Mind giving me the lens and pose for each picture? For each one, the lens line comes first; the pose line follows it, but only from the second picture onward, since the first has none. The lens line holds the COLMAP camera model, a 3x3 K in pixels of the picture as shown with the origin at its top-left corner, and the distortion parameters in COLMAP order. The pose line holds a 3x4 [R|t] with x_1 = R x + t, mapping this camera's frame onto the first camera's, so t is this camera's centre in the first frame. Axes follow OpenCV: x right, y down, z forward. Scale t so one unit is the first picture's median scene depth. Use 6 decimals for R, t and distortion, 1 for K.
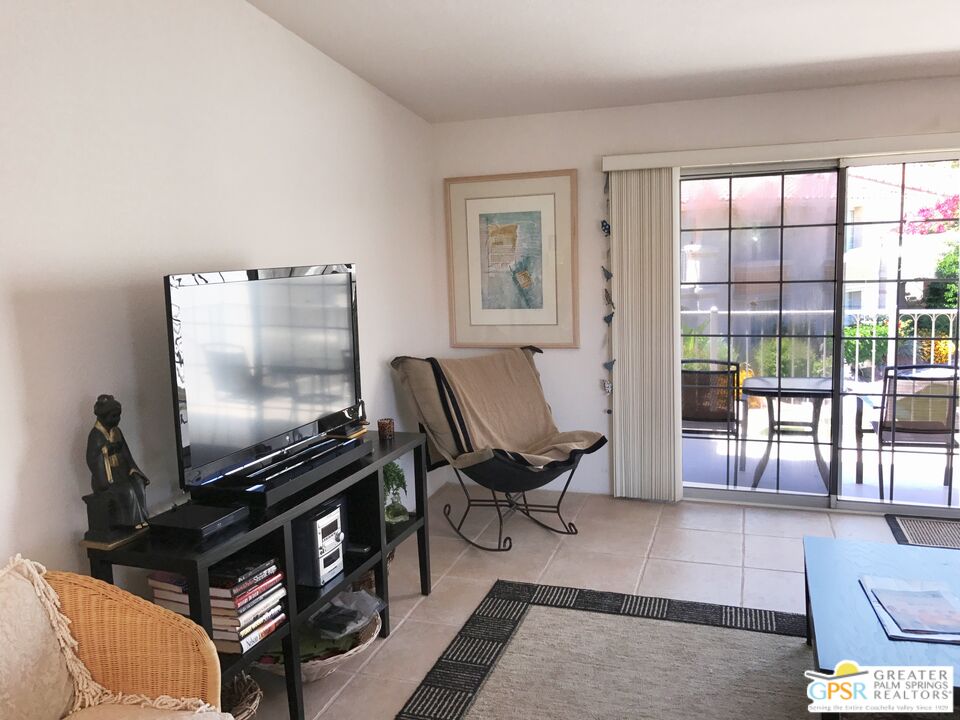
lens RADIAL K [[784.6, 0, 479.8], [0, 784.6, 354.4], [0, 0, 1]] dist [0.000951, -0.003118]
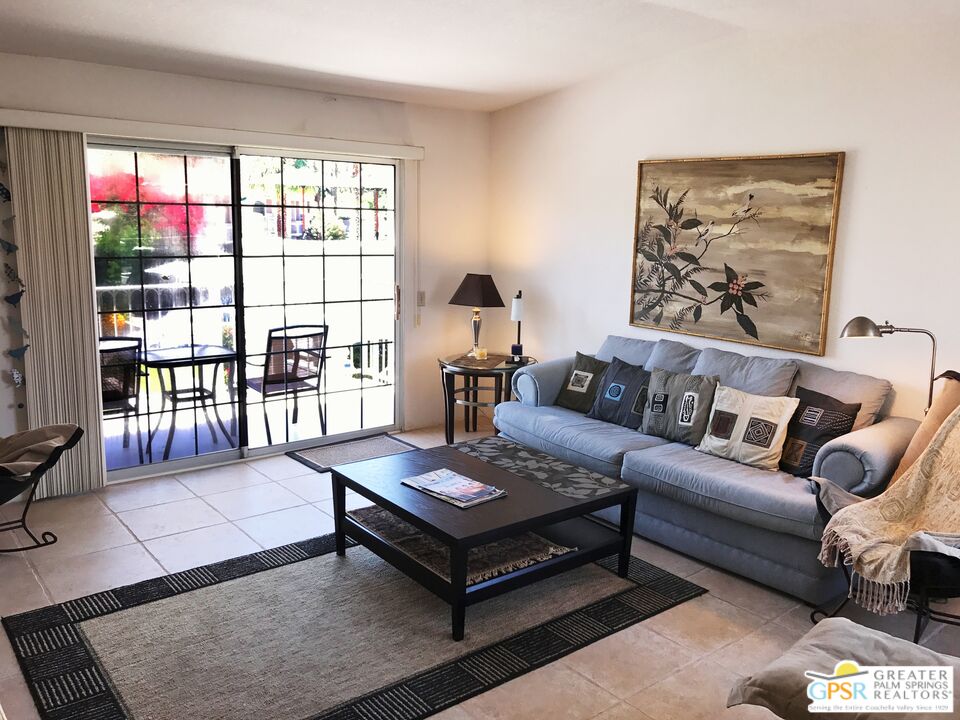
lens RADIAL K [[784.6, 0, 479.9], [0, 784.6, 361.7], [0, 0, 1]] dist [0.000951, -0.003118]
pose [[0.532835, -0.111264, 0.838872, -0.313179], [0.079514, 0.993515, 0.081270, -0.006609], [-0.842475, 0.023398, 0.538227, 0.107752]]
